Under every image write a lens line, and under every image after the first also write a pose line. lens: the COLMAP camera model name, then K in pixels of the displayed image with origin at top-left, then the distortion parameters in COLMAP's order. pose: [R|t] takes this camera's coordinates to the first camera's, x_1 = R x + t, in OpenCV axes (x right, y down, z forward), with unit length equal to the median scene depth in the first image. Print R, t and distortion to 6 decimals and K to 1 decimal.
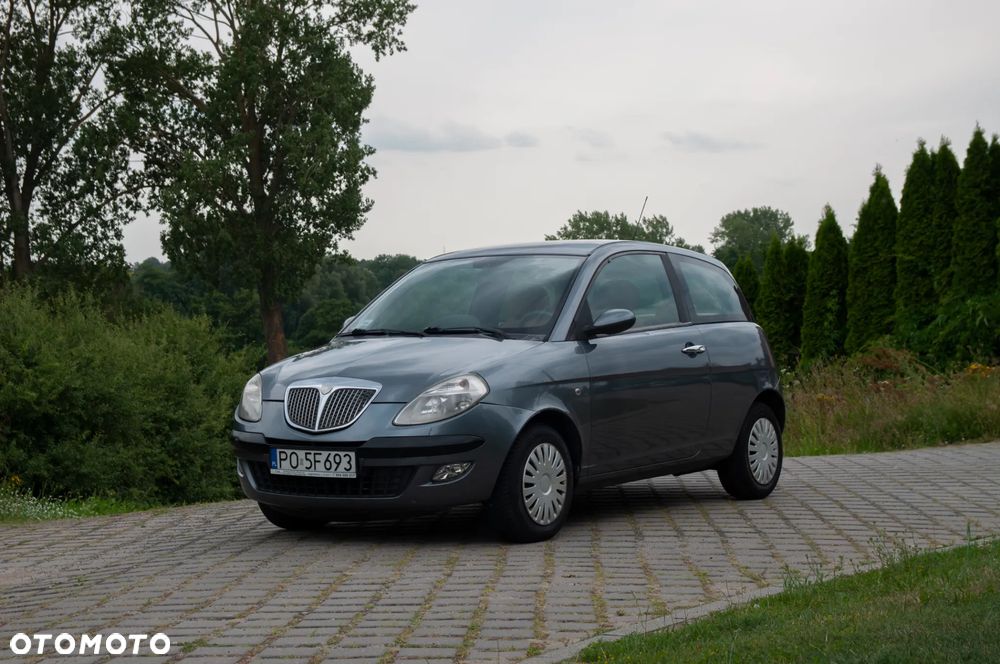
lens RADIAL K [[1726.9, 0, 500.0], [0, 1726.9, 332.0], [0, 0, 1]] dist [0.168369, 0.025860]
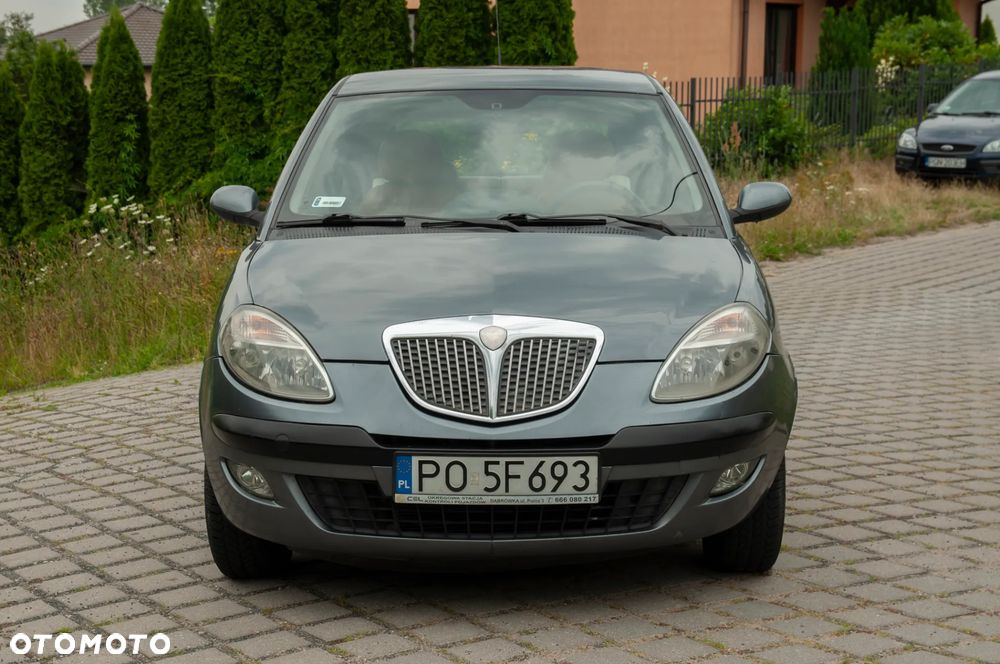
lens RADIAL K [[1775.3, 0, 500.0], [0, 1775.3, 332.0], [0, 0, 1]] dist [0.159211, 0.140254]
pose [[0.827582, -0.051631, 0.558965, -0.154561], [-0.006782, 0.994769, 0.101927, -0.009796], [-0.561304, -0.088144, 0.822903, 0.205050]]
